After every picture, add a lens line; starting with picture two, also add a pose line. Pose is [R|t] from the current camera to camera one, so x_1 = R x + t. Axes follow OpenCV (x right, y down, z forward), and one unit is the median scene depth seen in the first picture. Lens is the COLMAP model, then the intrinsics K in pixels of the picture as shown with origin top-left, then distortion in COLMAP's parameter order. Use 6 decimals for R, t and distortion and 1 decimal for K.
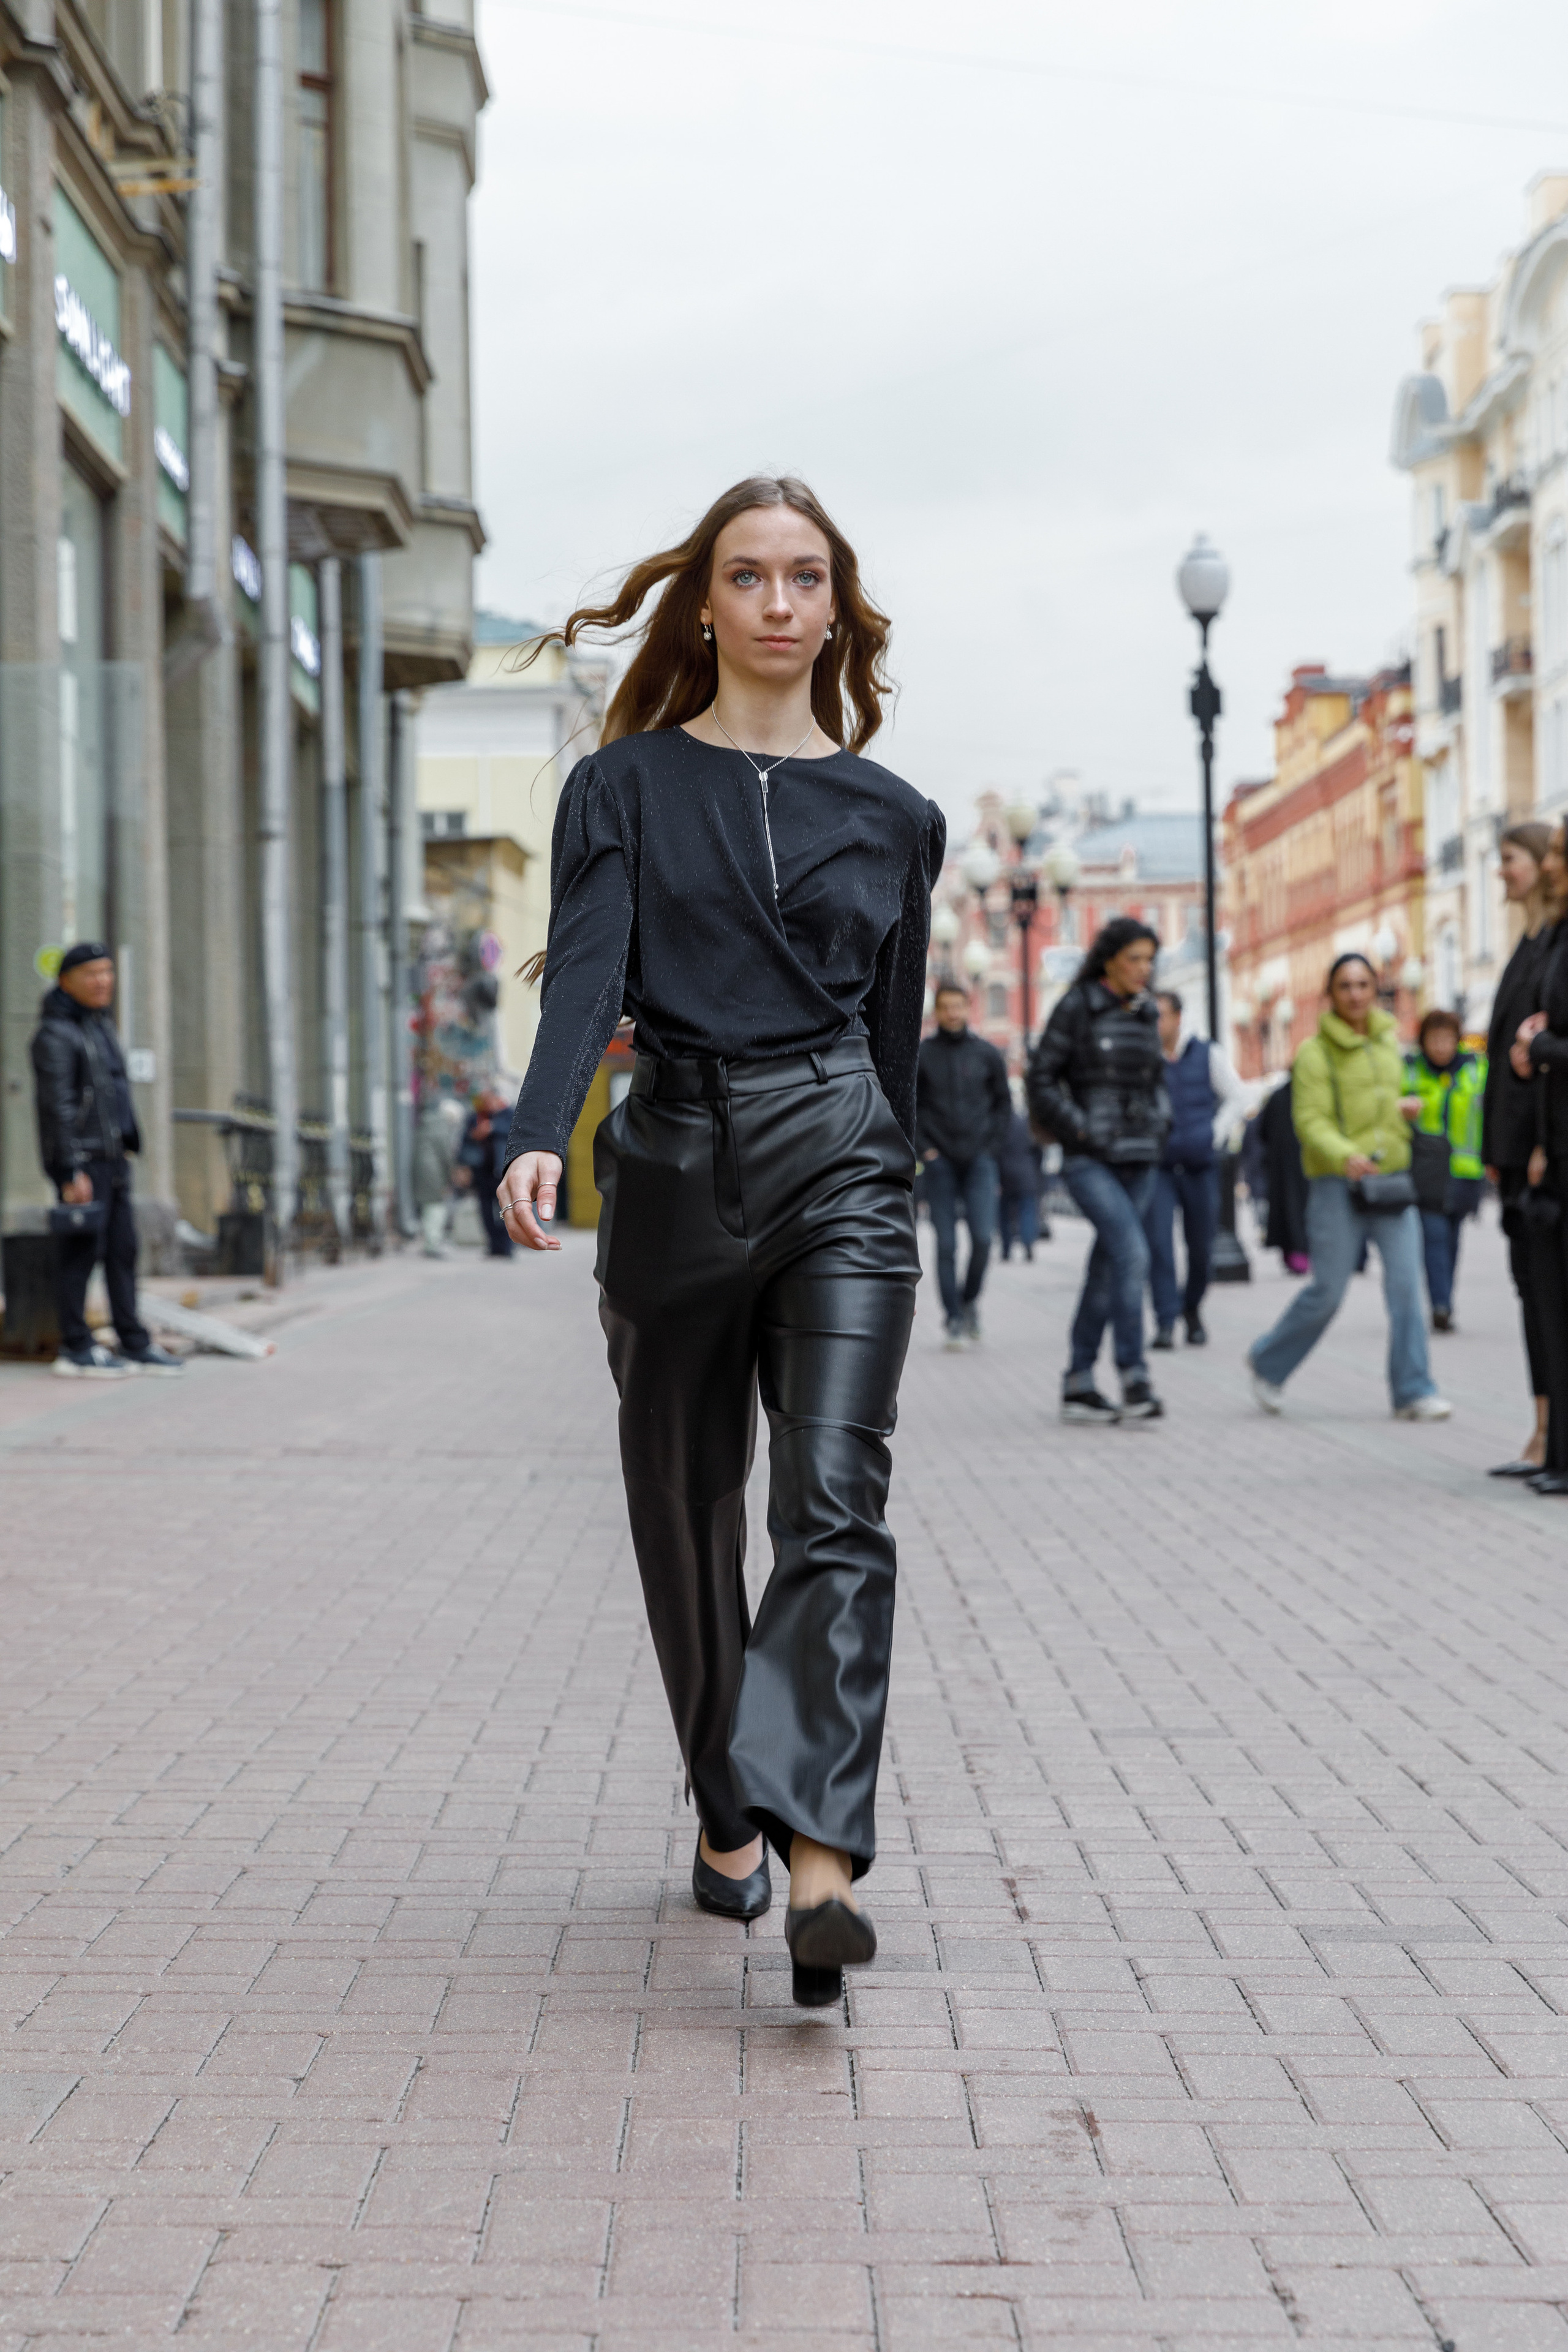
lens RADIAL K [[4763.4, 0, 825.7], [0, 4763.4, 1220.9], [0, 0, 1]] dist [-0.028452, 0.314186]
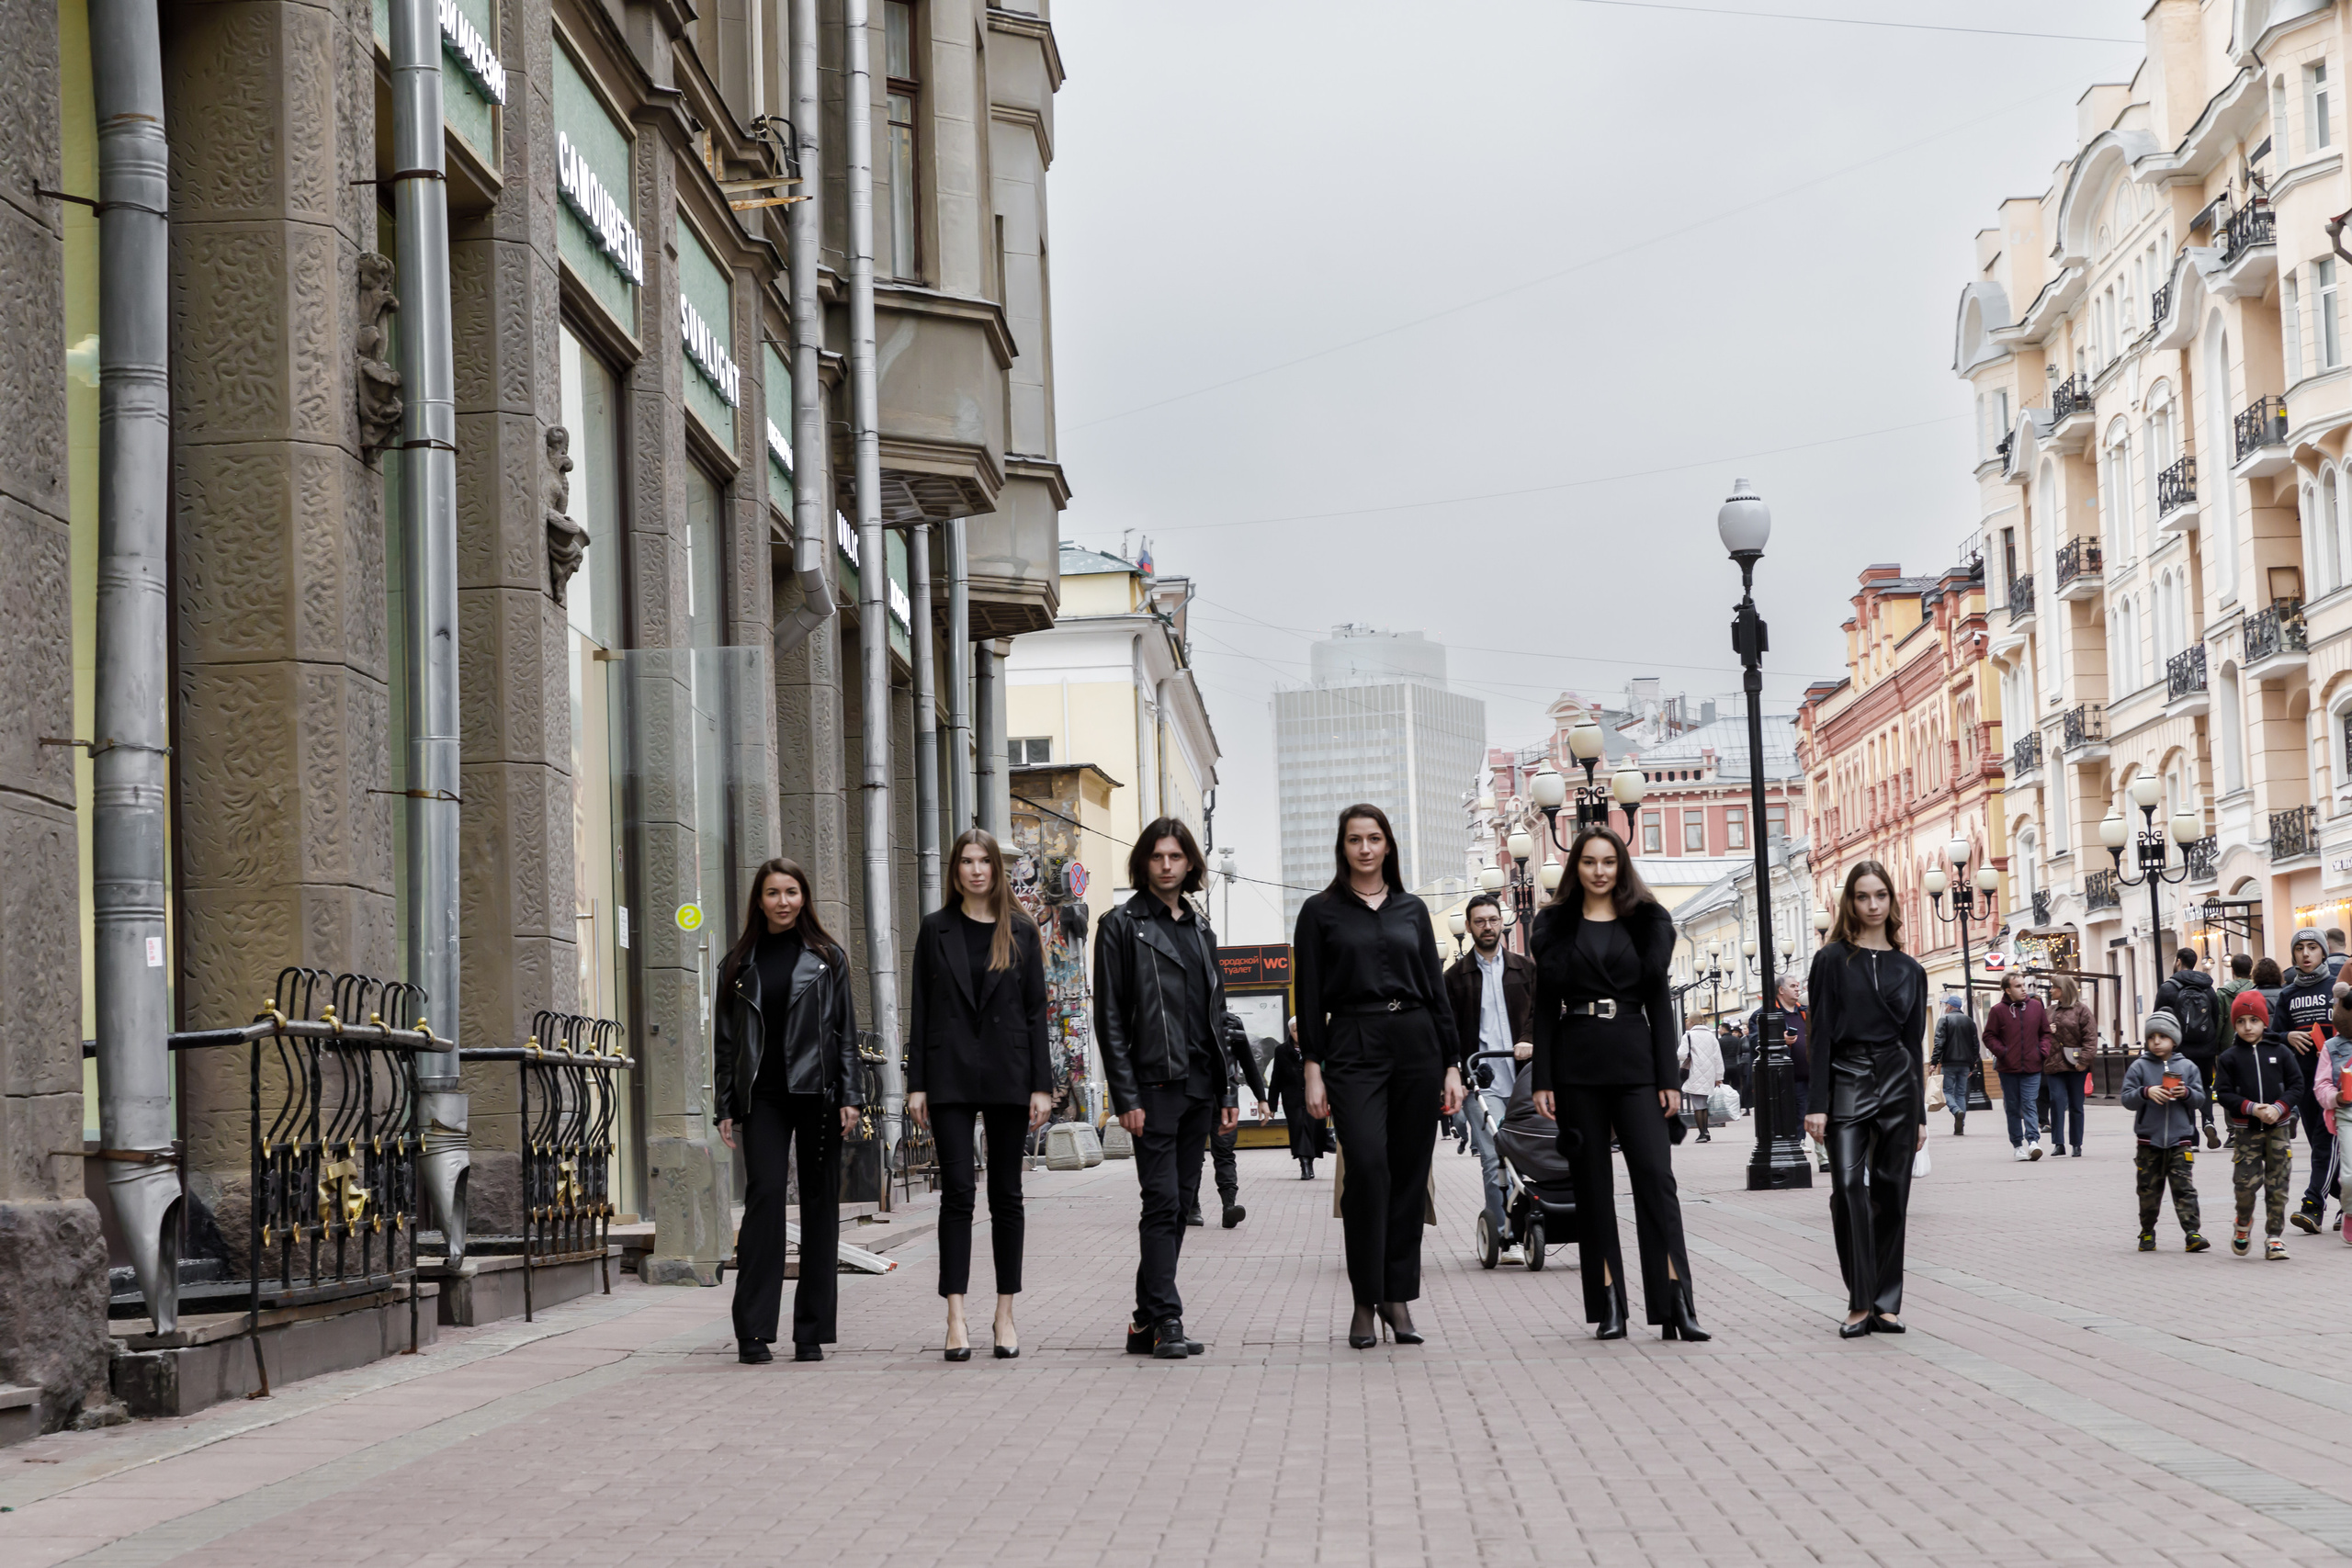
lens RADIAL K [[4763.0, 0, 1251.4], [0, 4763.0, 789.0], [0, 0, 1]] dist [-0.028452, 0.314186]
pose [[0.999176, -0.024537, -0.032329, 0.011877], [0.022127, 0.997094, -0.072898, -0.002198], [0.034024, 0.072123, 0.996815, -0.286169]]
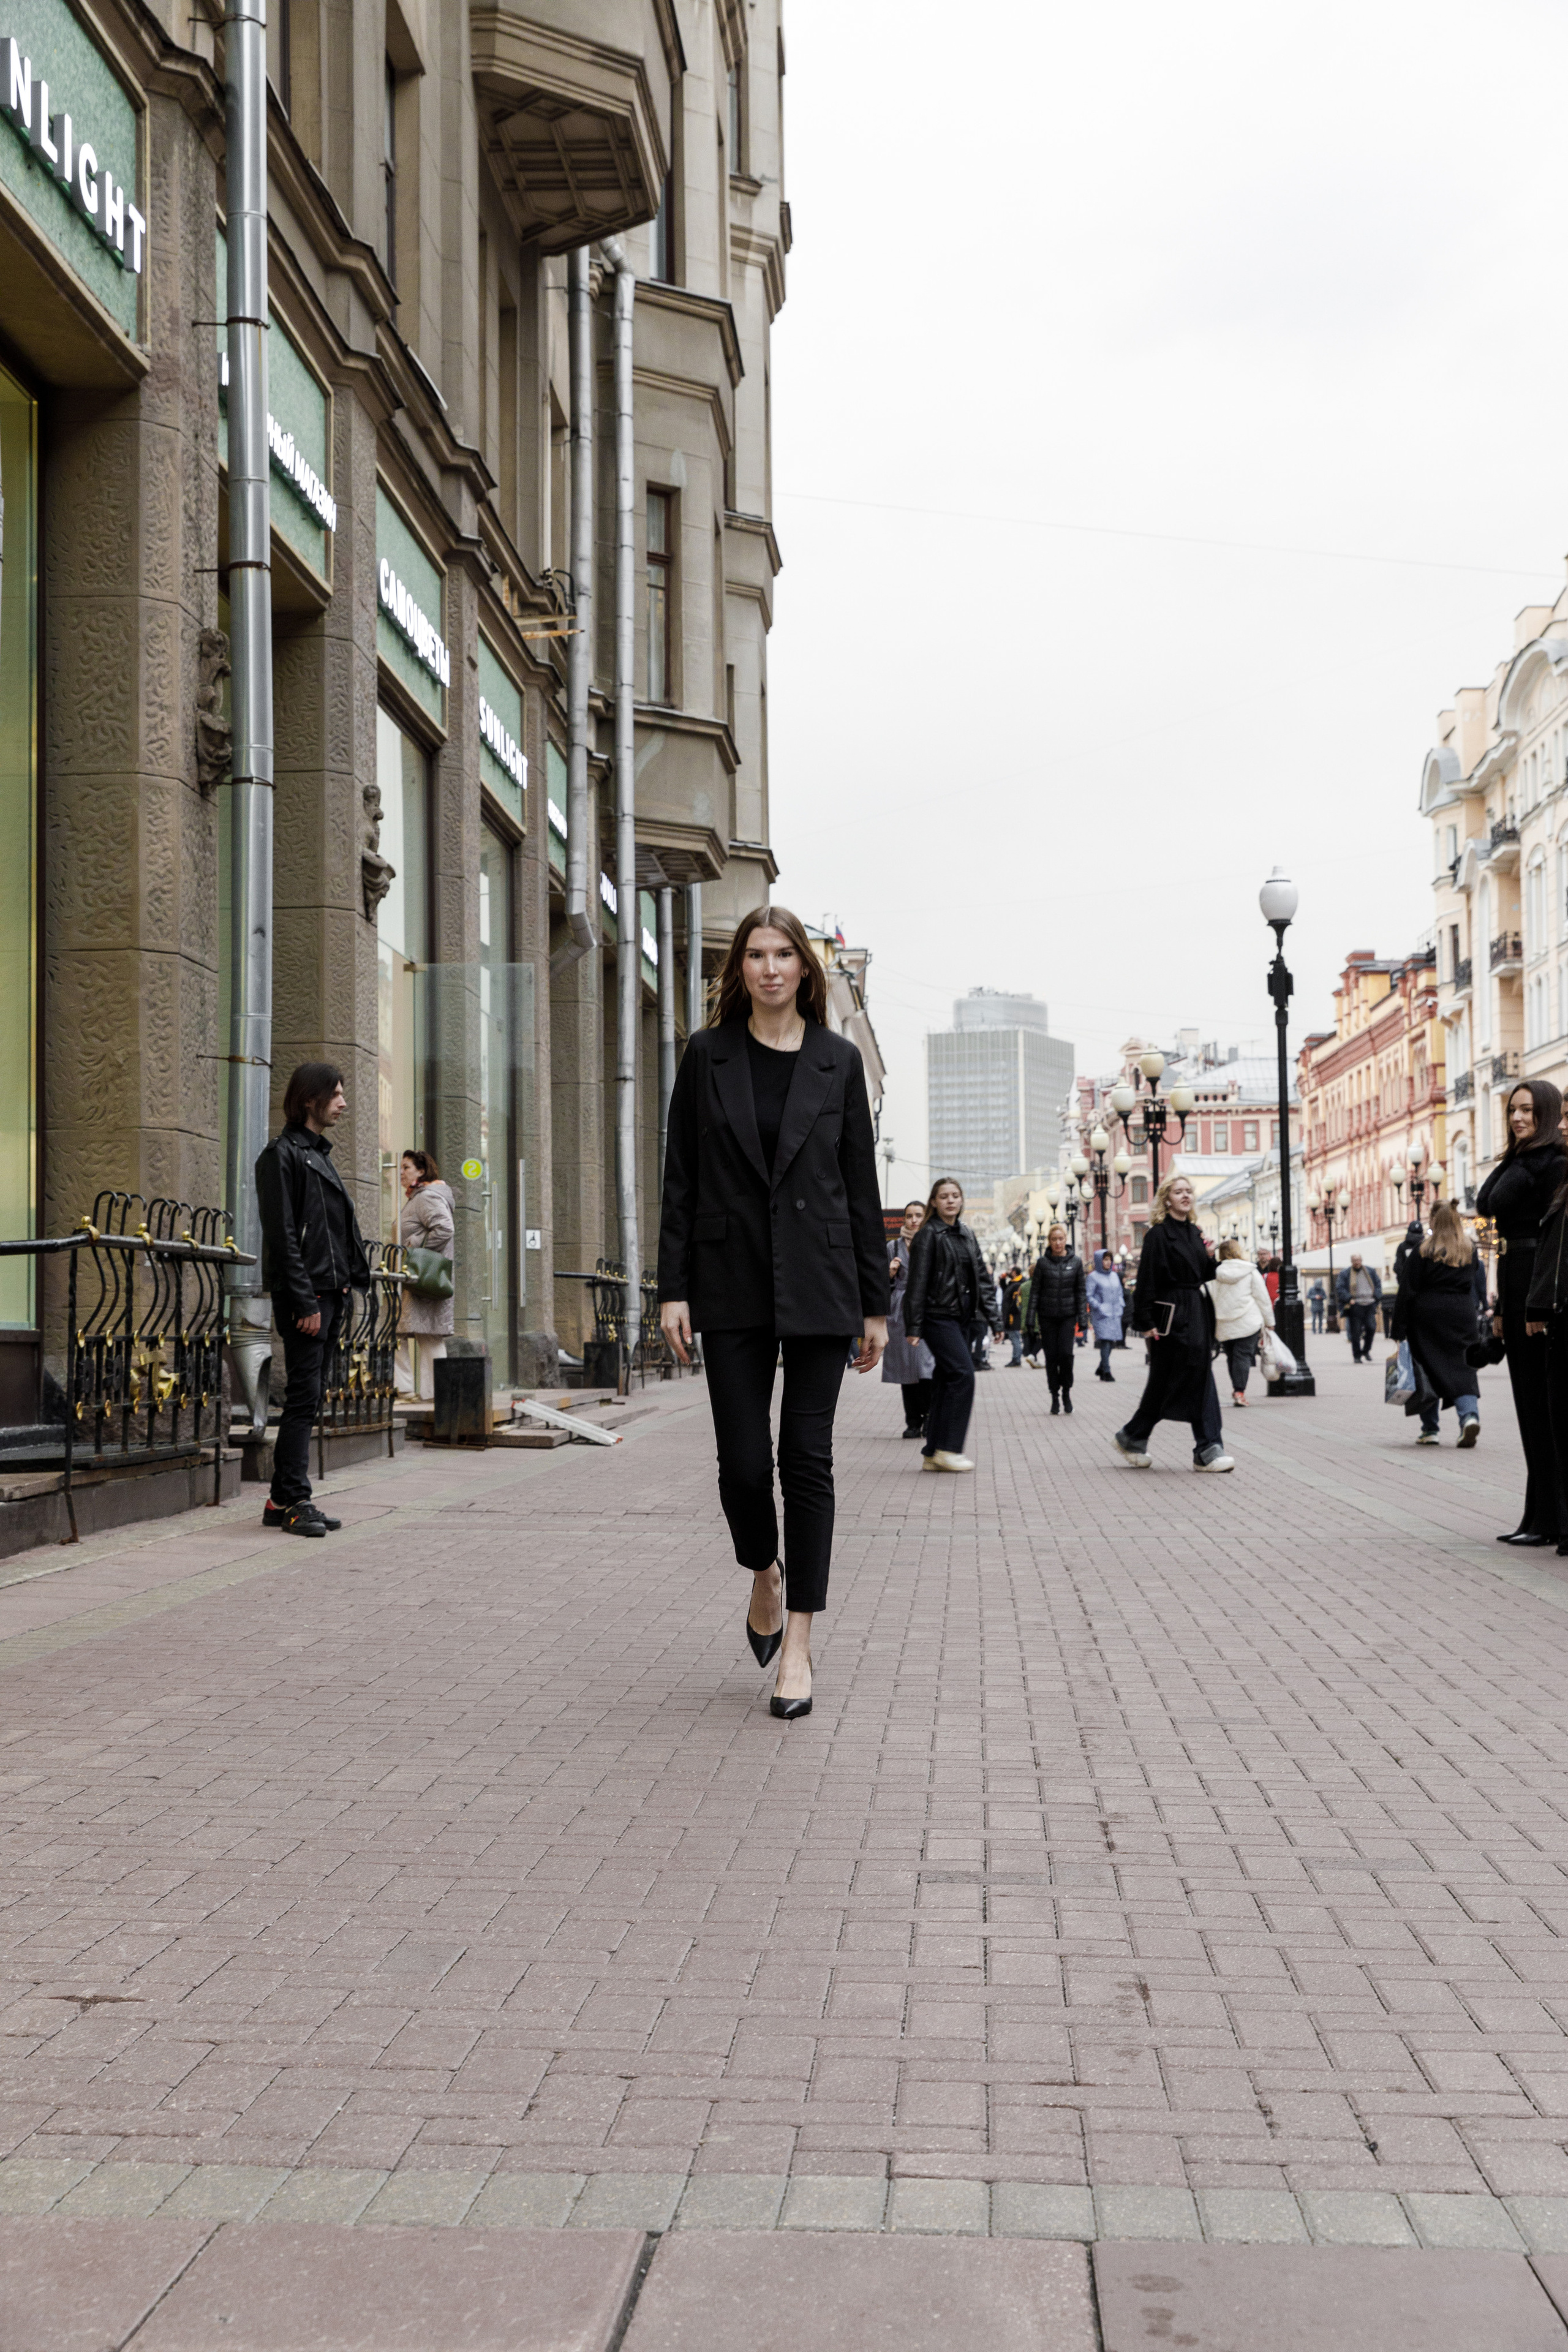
lens RADIAL K [[3363.4, 0, 789.3], [0, 3363.4, 1194.9], [0, 0, 1]] dist [-0.006227, 0.017834]
pose [[0.997709, 0.002132, -0.067620, 0.008005], [-0.005149, 0.998997, -0.044472, -0.005114], [0.067457, 0.044718, 0.996720, -0.029005]]
